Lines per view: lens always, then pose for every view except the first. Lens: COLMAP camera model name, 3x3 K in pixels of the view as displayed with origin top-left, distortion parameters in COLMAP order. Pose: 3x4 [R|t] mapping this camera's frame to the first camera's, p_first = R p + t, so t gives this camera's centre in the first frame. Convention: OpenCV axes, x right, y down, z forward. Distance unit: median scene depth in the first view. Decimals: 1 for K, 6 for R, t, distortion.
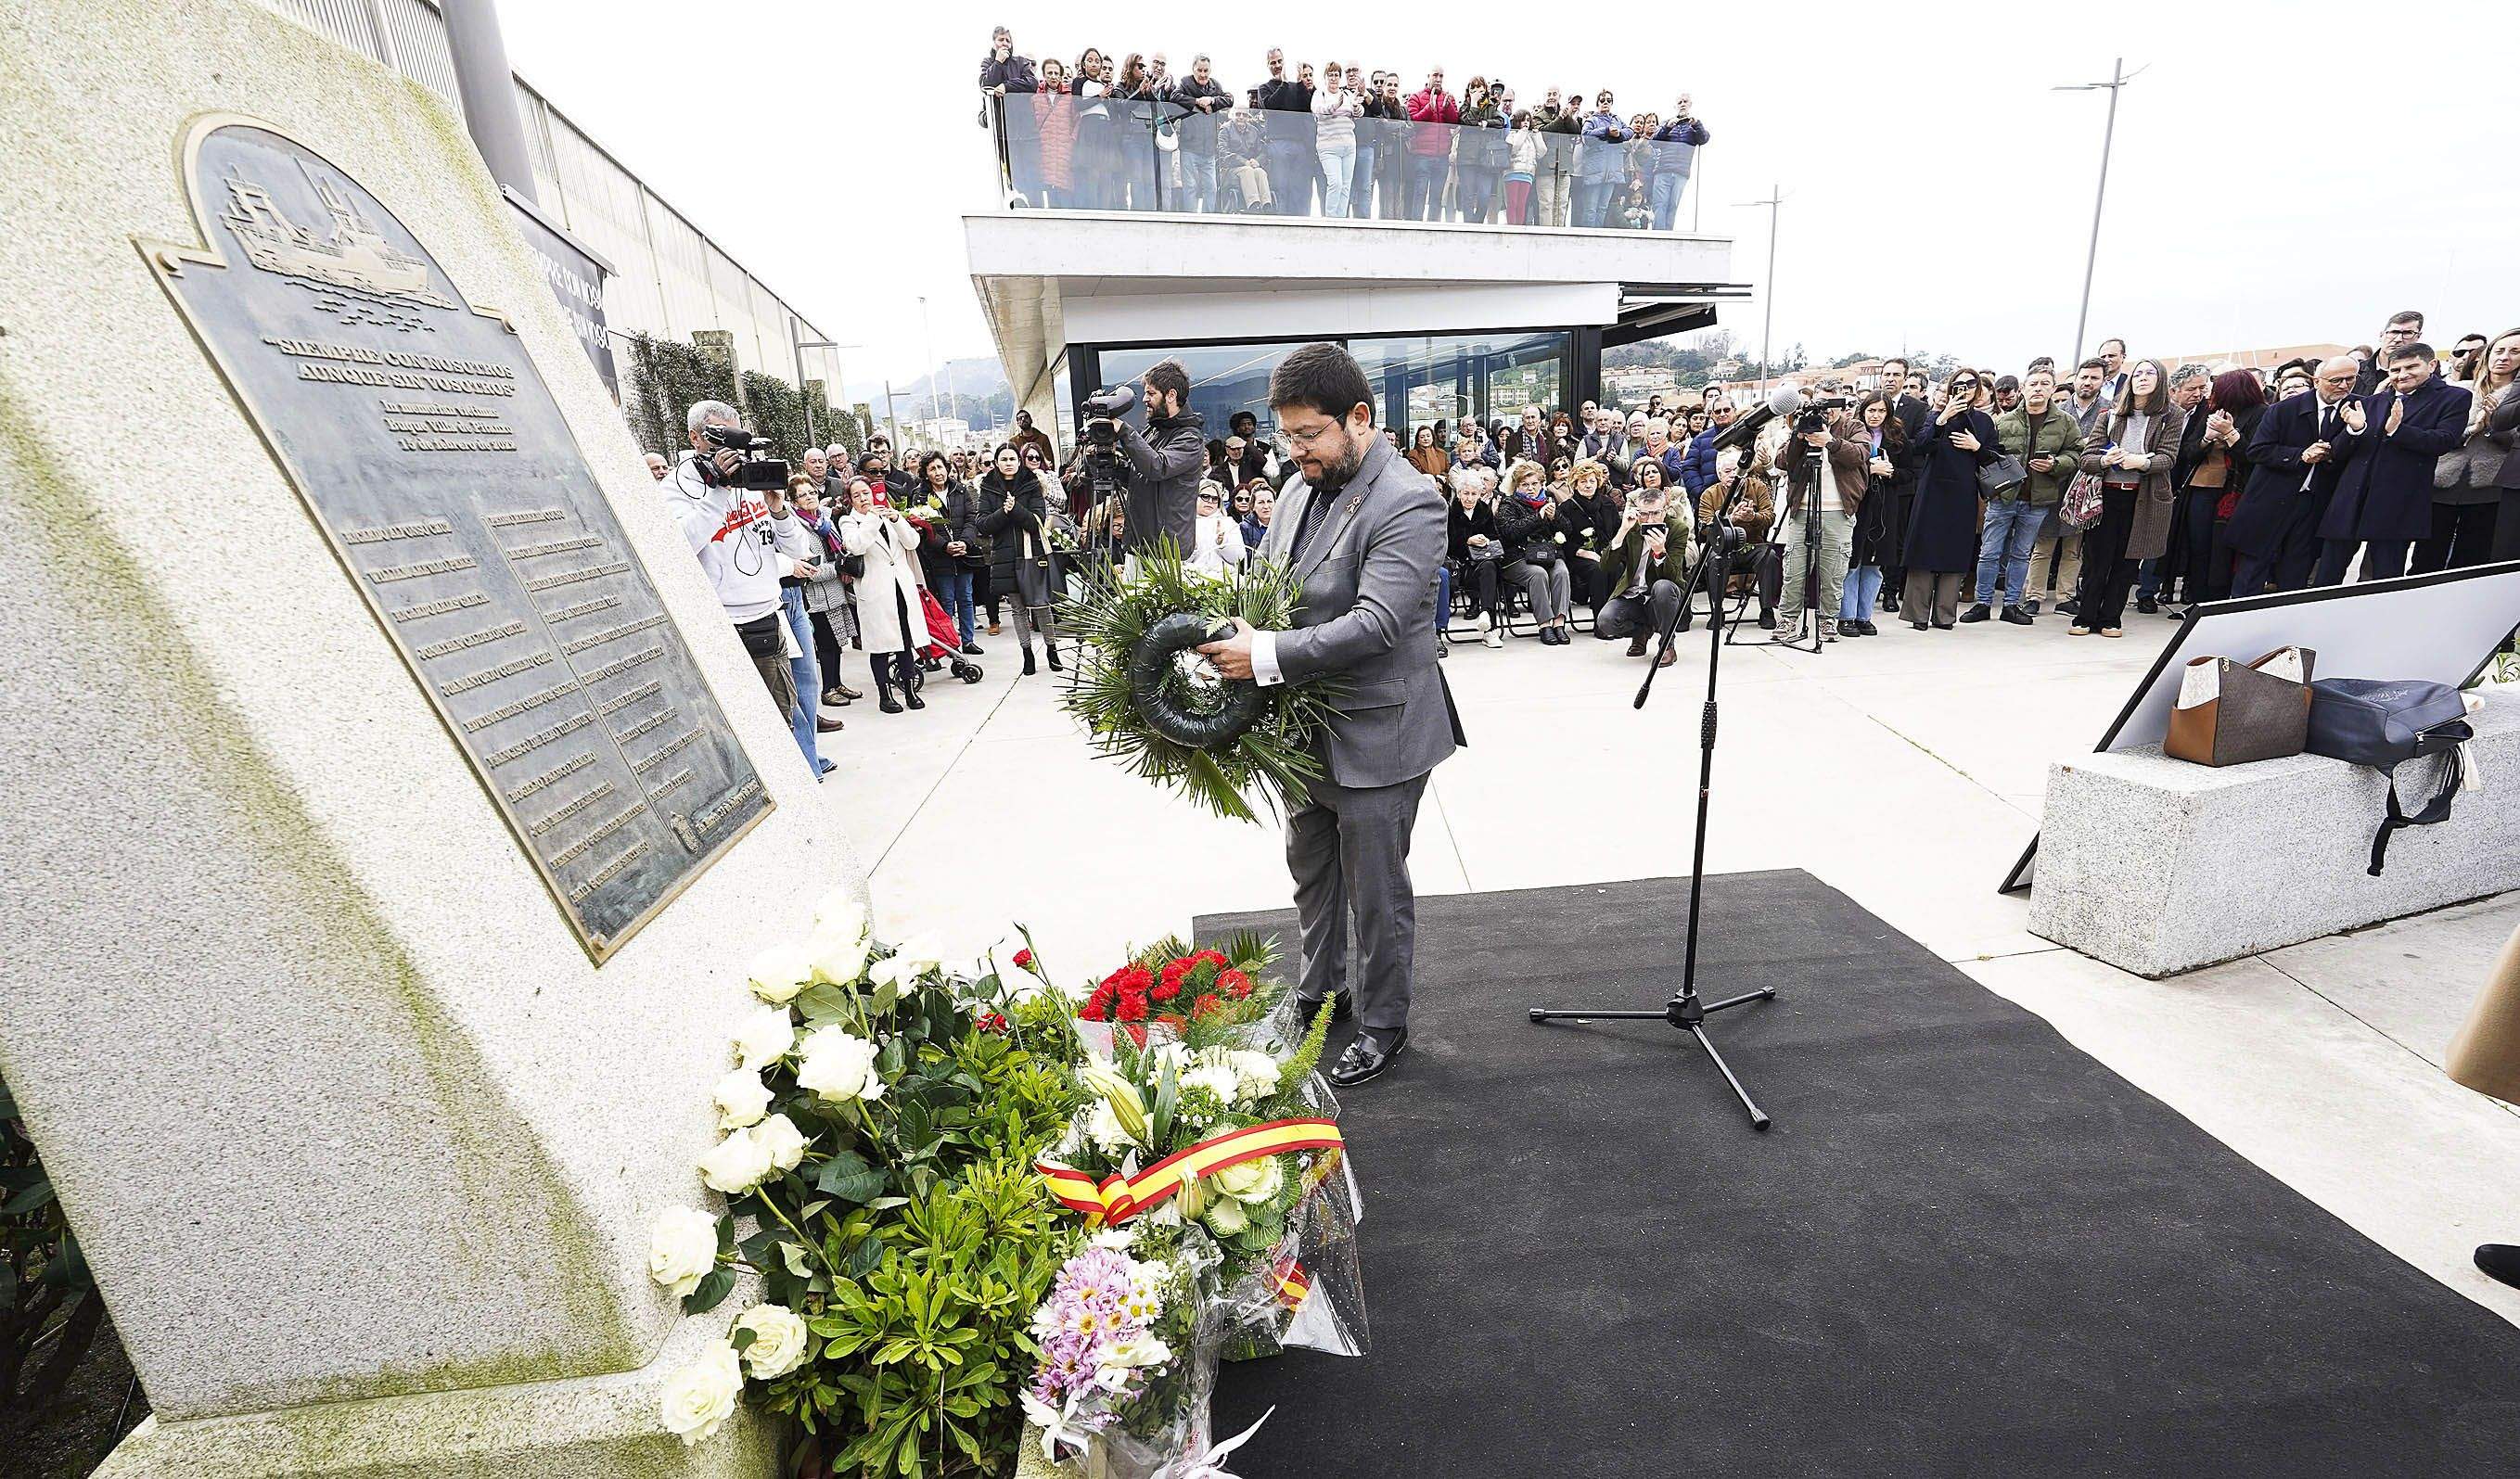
lens RADIAL K [[1086.2, 0, 1261.2], [0, 1086.2, 782.9], [0, 0, 1]] dist [-0.010767, 0.005439]
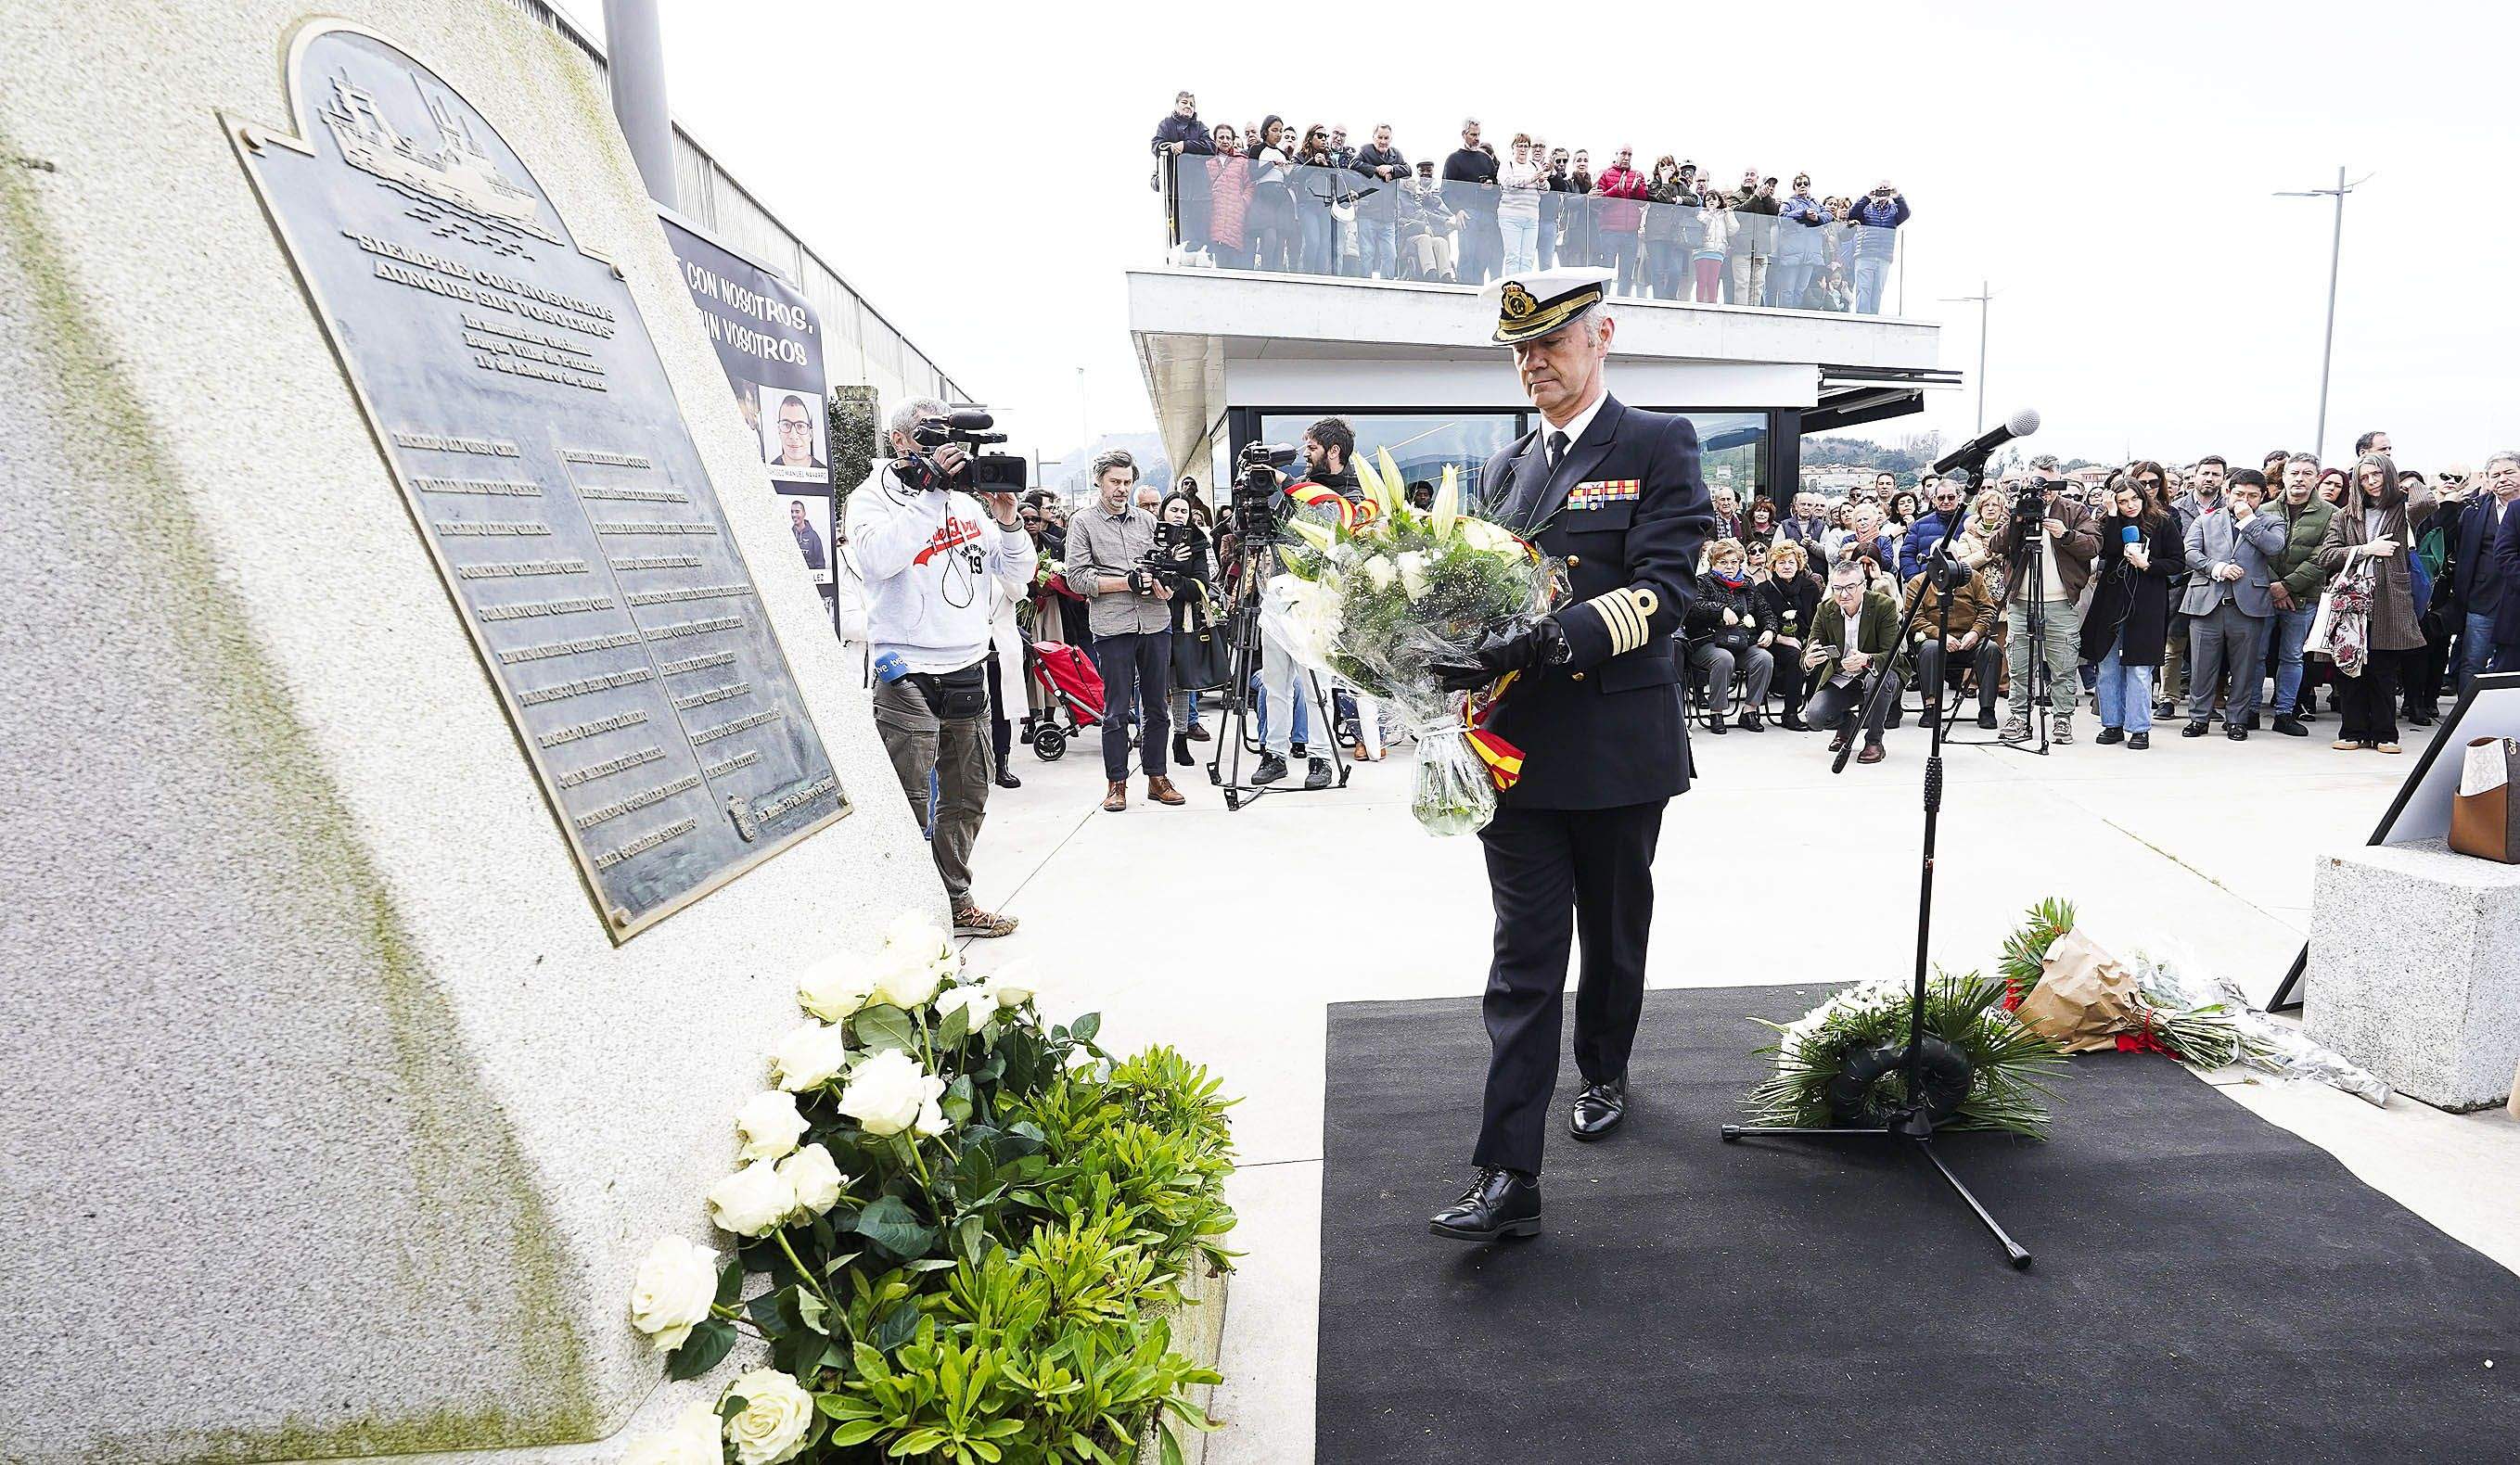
lens RADIAL K [[1207.0, 0, 1403.2], [0, 1207.0, 734.8], [0, 0, 1]] dist [-0.009637, 0.005122]
pose [[0.999130, 0.037315, -0.018602, 0.018413], [-0.039480, 0.990157, -0.134274, 0.094545], [0.013409, 0.134892, 0.990770, 0.036767]]
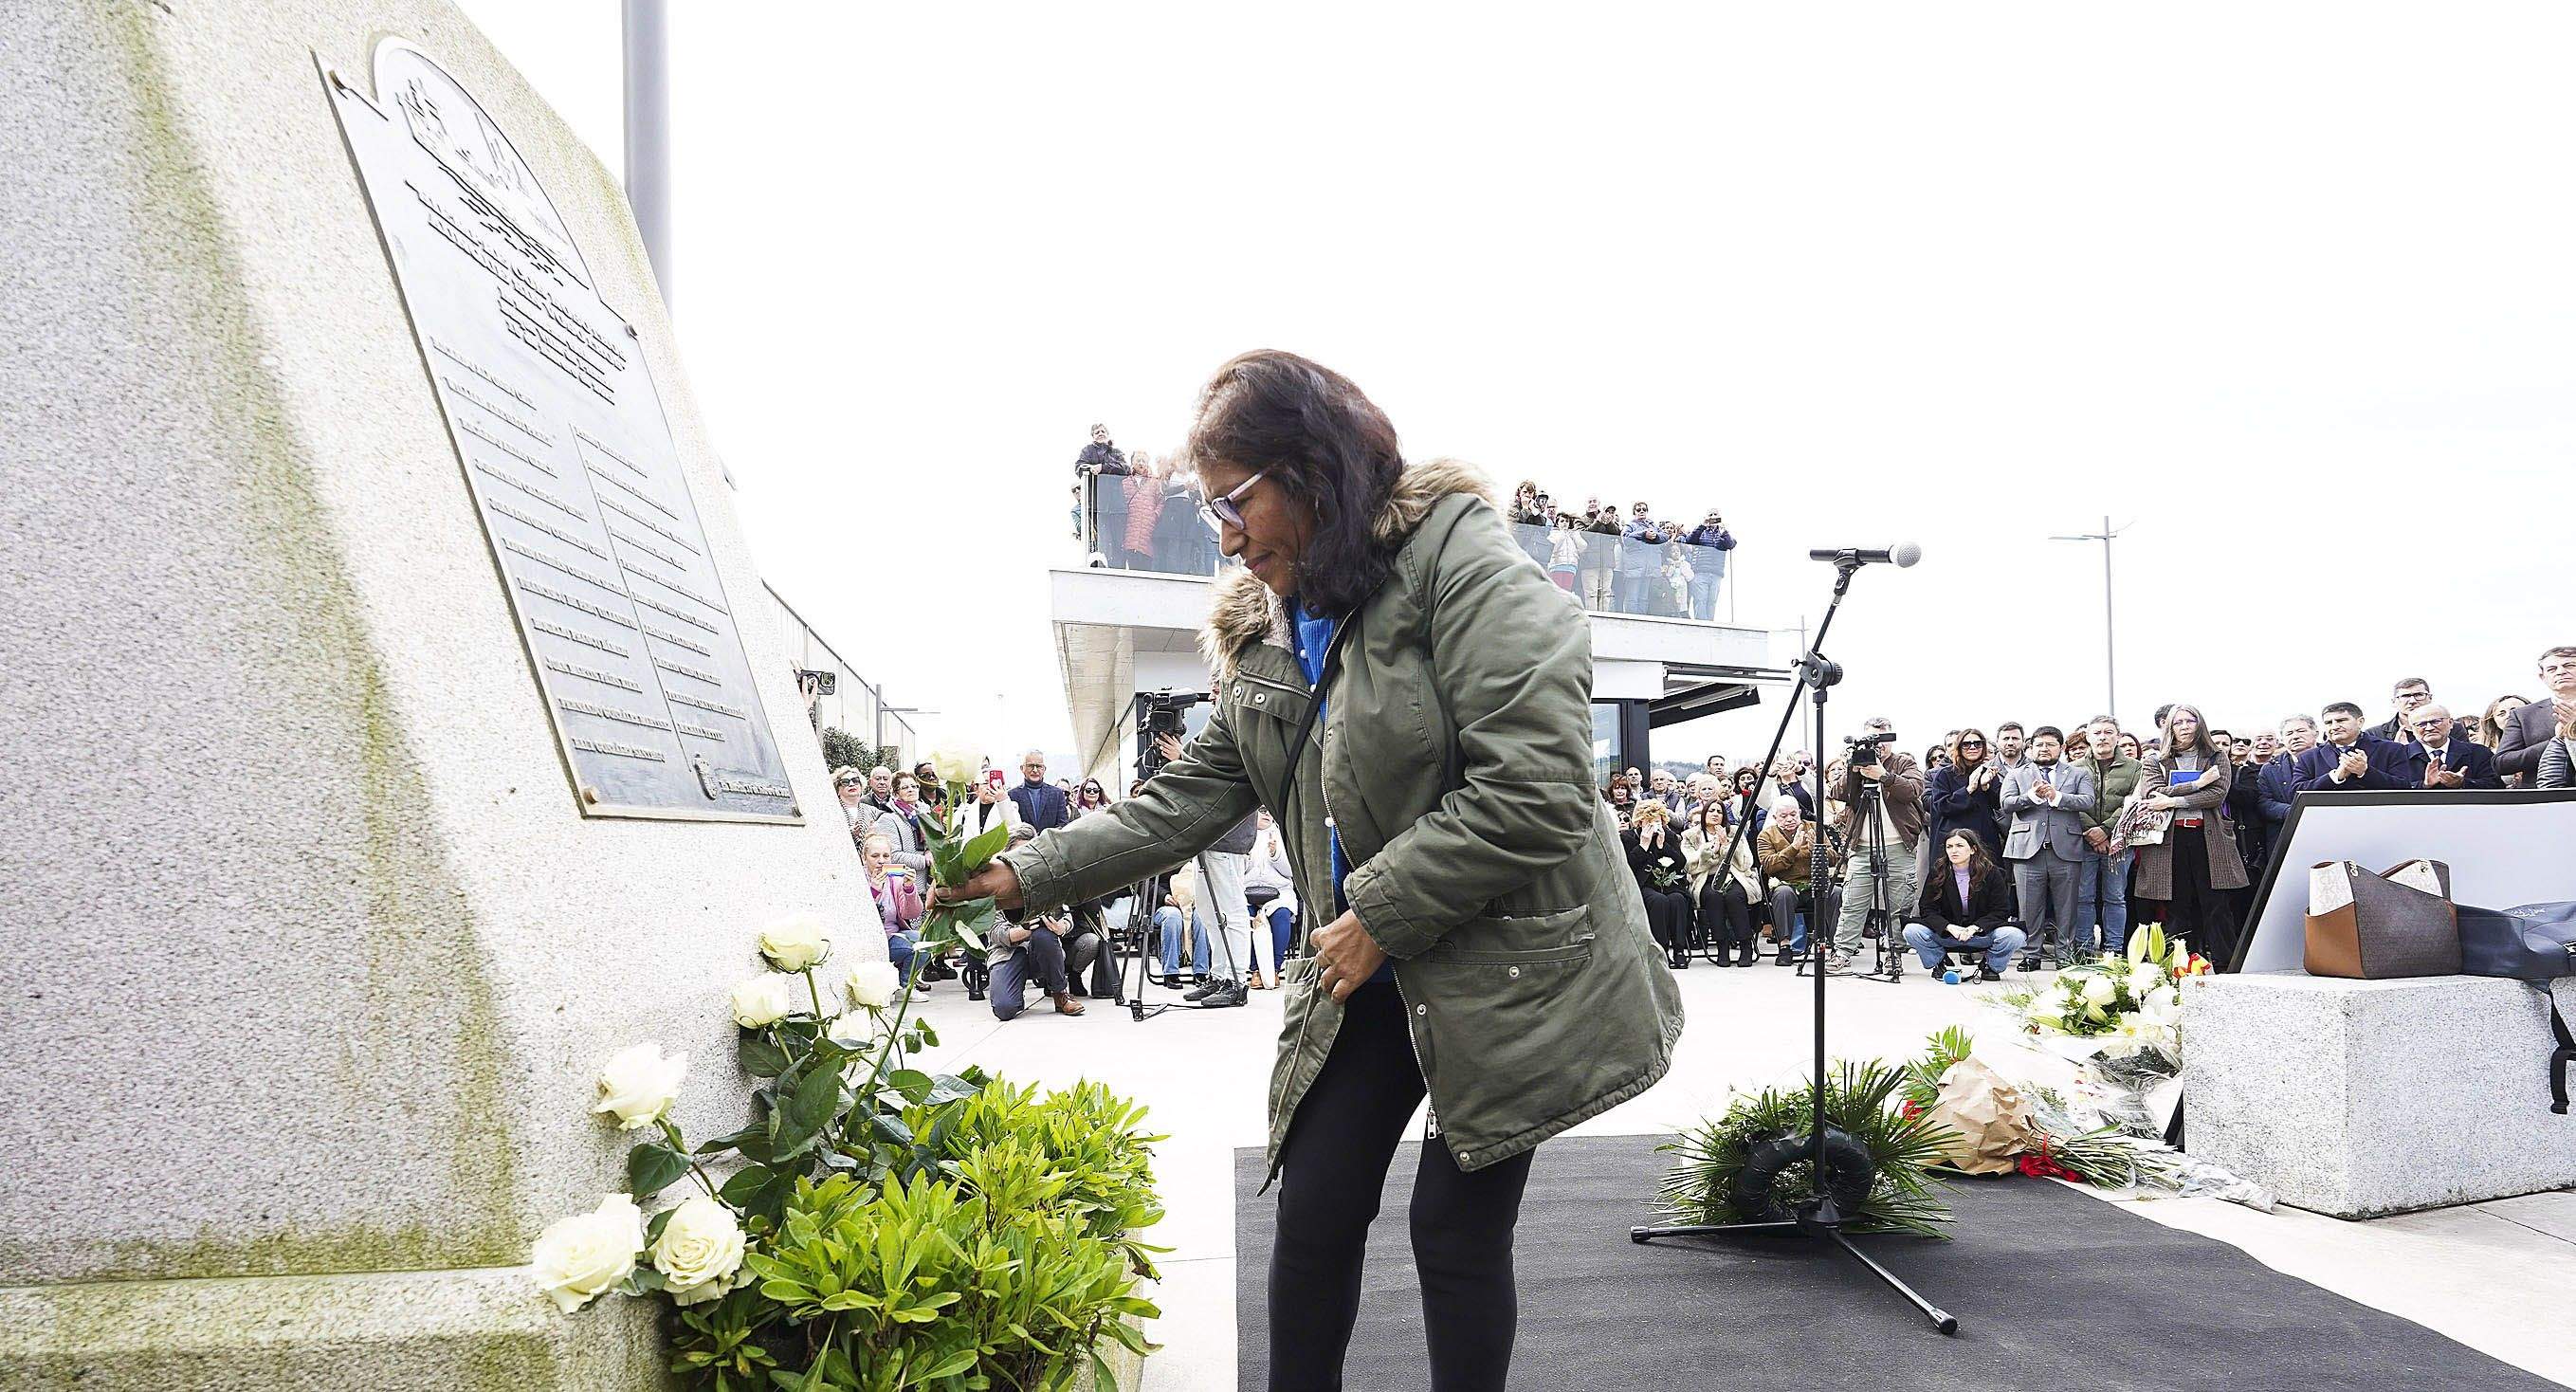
lens RADIAL K [[1111.7, 0, 1287.1], [0, 1111.7, 857.2], [0, 0, 1]] dist [-0.010039, 0.005240]
pose [[0.999005, 0.037702, -0.023807, -0.016113], [-0.042900, 0.958249, -0.282699, 0.377964], [0.012154, 0.283439, 0.958913, 0.132628]]
